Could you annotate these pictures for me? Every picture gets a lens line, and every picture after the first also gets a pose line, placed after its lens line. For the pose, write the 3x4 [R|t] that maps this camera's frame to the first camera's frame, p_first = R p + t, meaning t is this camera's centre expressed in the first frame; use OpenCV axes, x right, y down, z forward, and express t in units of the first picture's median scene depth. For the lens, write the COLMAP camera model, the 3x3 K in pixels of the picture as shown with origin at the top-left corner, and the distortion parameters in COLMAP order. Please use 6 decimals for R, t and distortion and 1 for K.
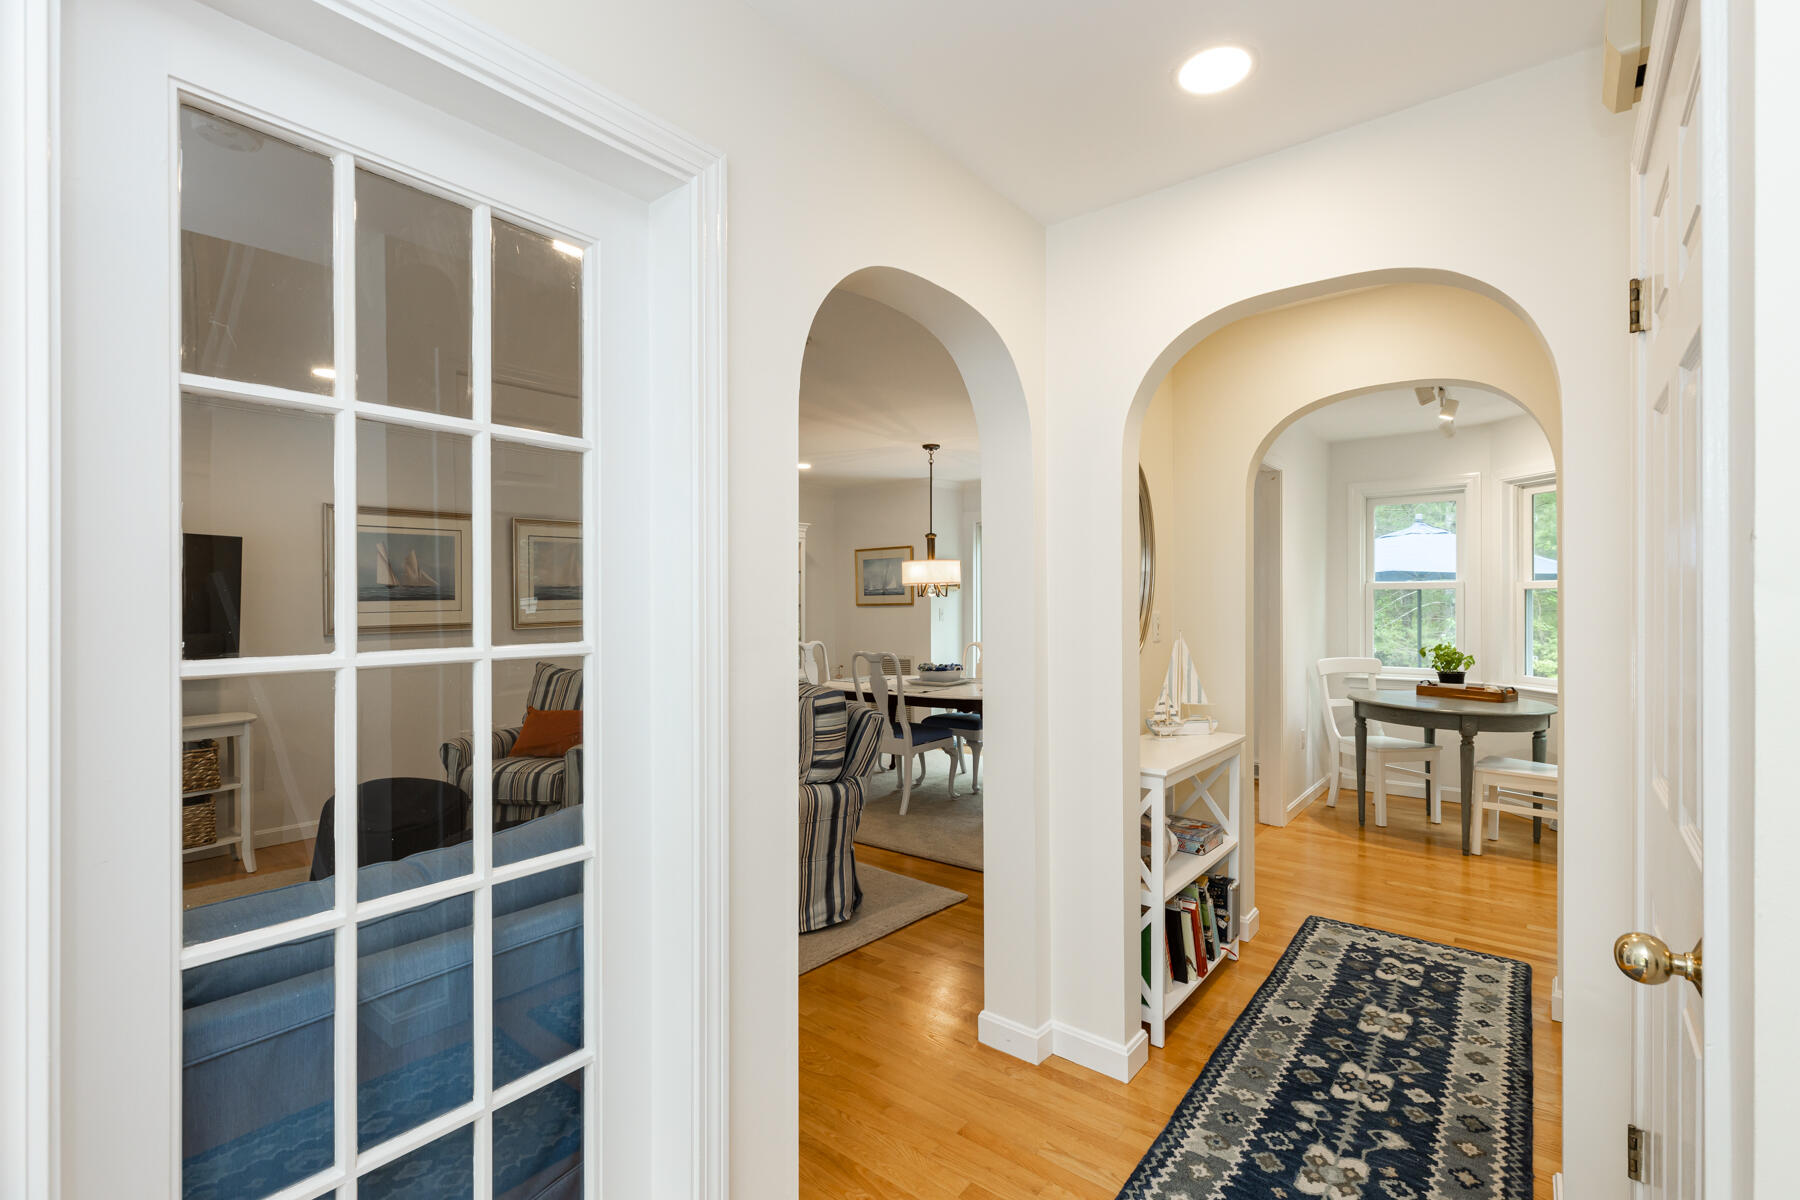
lens RADIAL K [[806.1, 0, 896.5], [0, 806.1, 594.6], [0, 0, 1]] dist [0.009229, -0.001300]
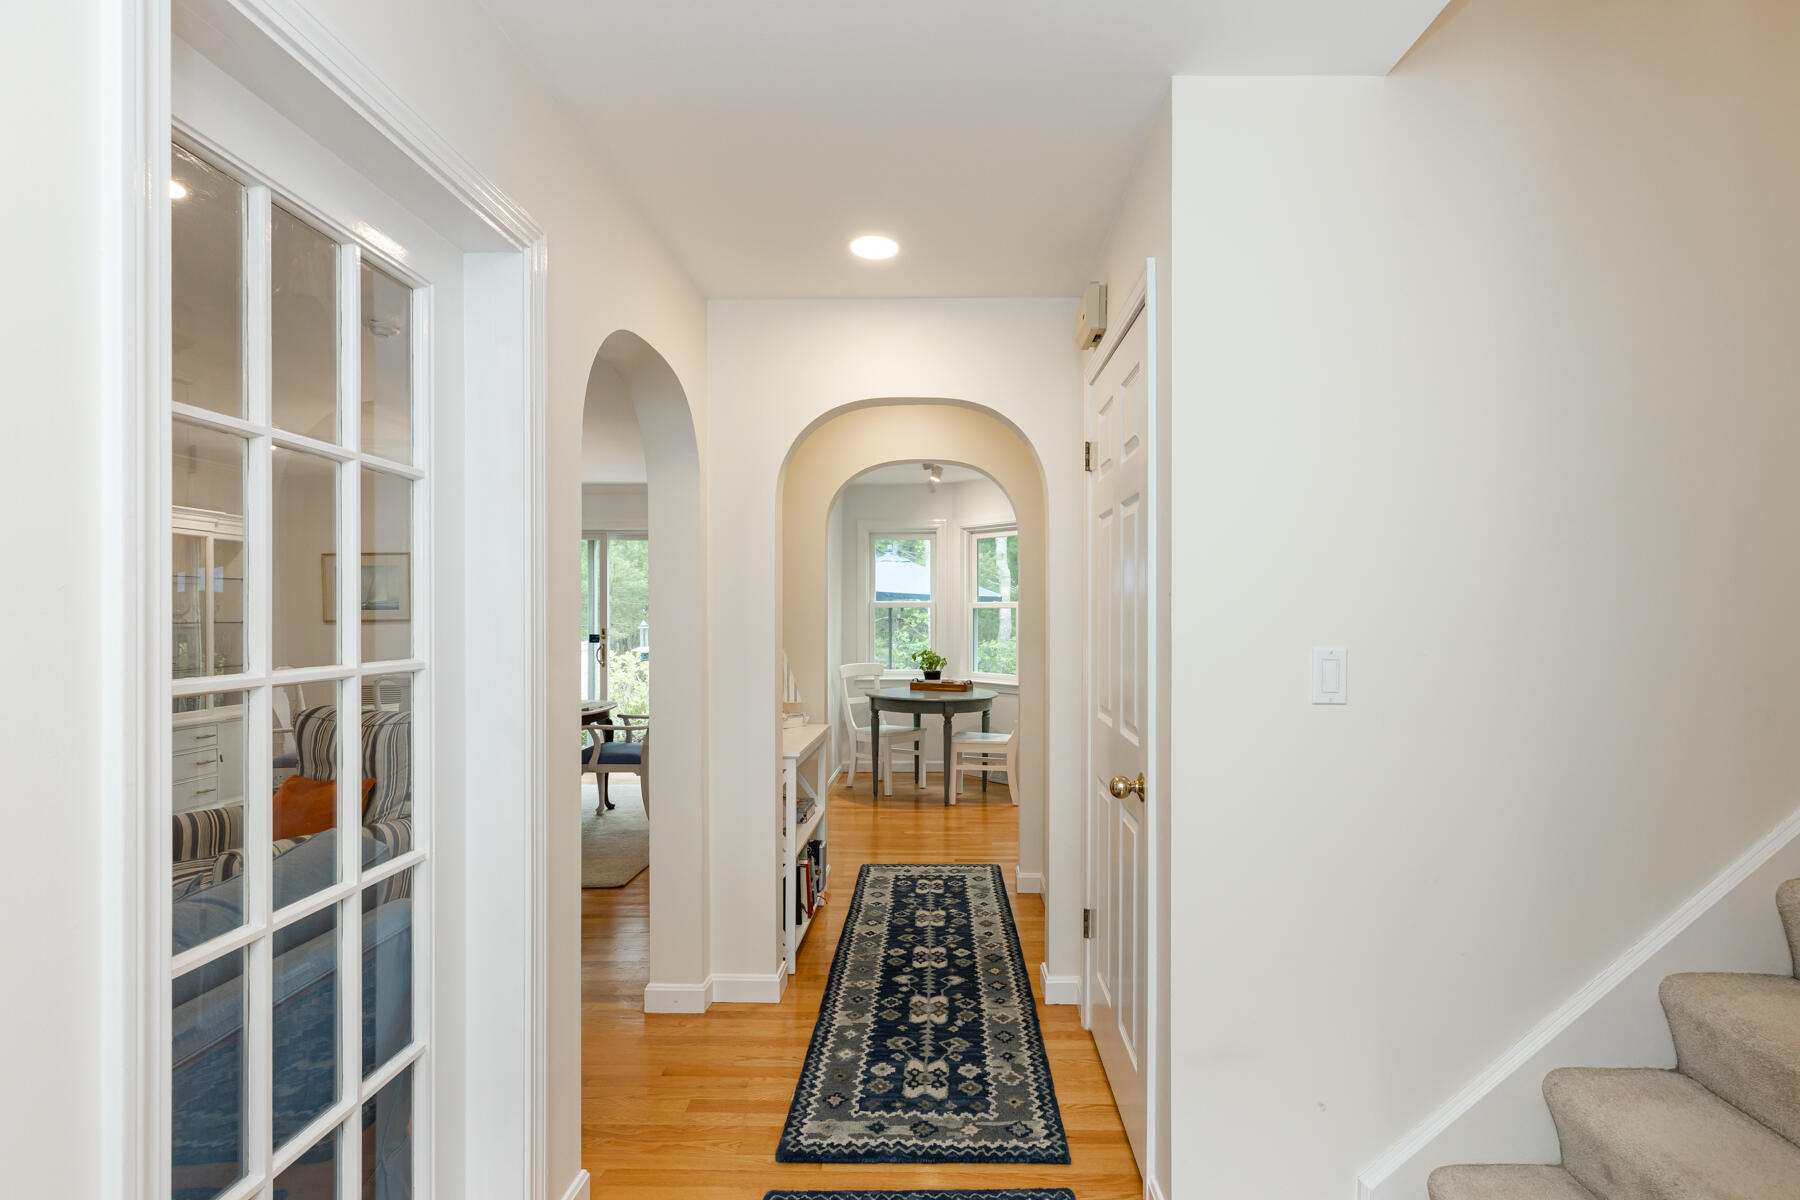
lens RADIAL K [[806.1, 0, 930.6], [0, 806.1, 600.6], [0, 0, 1]] dist [0.009229, -0.001300]
pose [[0.804642, 0.012316, 0.593633, -0.227024], [-0.005544, 0.999897, -0.013230, -0.003285], [-0.593735, 0.007354, 0.804627, -0.124596]]
